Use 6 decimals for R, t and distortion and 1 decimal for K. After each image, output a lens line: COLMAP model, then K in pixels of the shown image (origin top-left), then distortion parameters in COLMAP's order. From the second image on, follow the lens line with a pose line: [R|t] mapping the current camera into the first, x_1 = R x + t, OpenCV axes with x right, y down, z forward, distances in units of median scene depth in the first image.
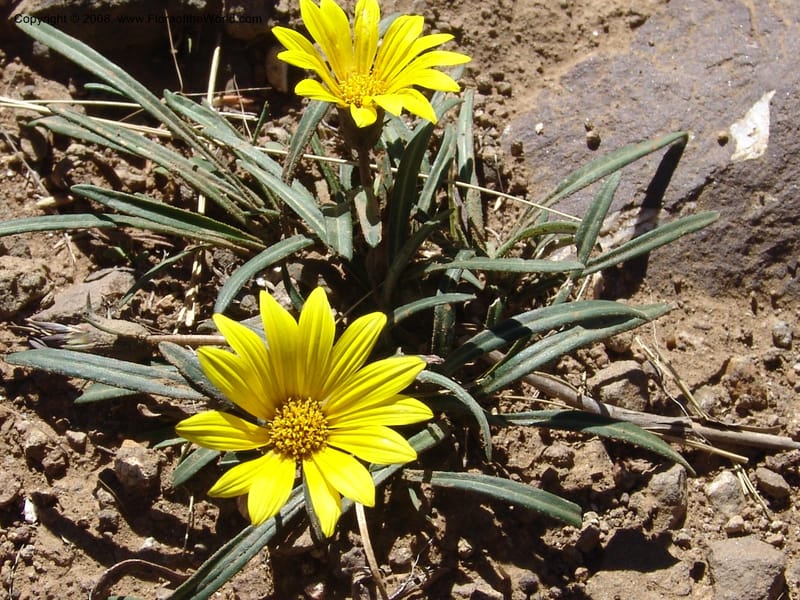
lens RADIAL K [[2228.6, 0, 400.0], [0, 2228.6, 300.0], [0, 0, 1]] dist [-0.103376, 0.651147]
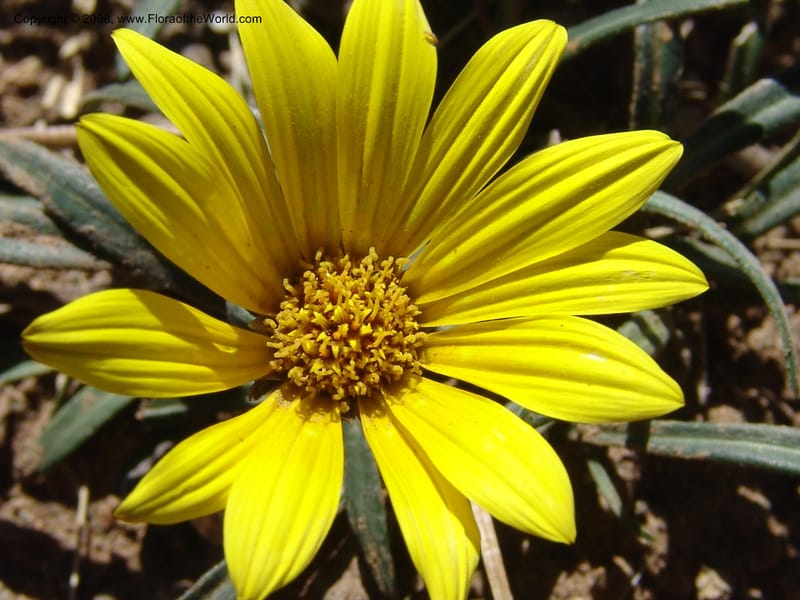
lens RADIAL K [[2228.6, 0, 400.0], [0, 2228.6, 300.0], [0, 0, 1]] dist [-0.103376, 0.651147]
pose [[0.999047, -0.031210, 0.030503, -0.047598], [0.029665, 0.998316, 0.049857, 0.033816], [-0.032008, -0.048904, 0.998290, 0.621511]]
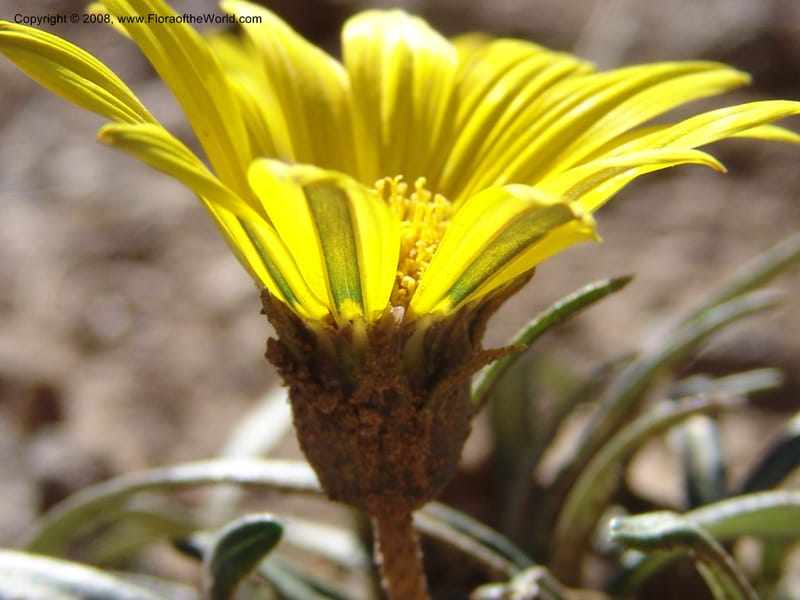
lens RADIAL K [[2228.6, 0, 400.0], [0, 2228.6, 300.0], [0, 0, 1]] dist [-0.103376, 0.651147]
pose [[0.990046, -0.036253, 0.135997, -0.083285], [0.128996, 0.620224, -0.773746, 0.290838], [-0.056298, 0.783586, 0.618727, 0.819843]]
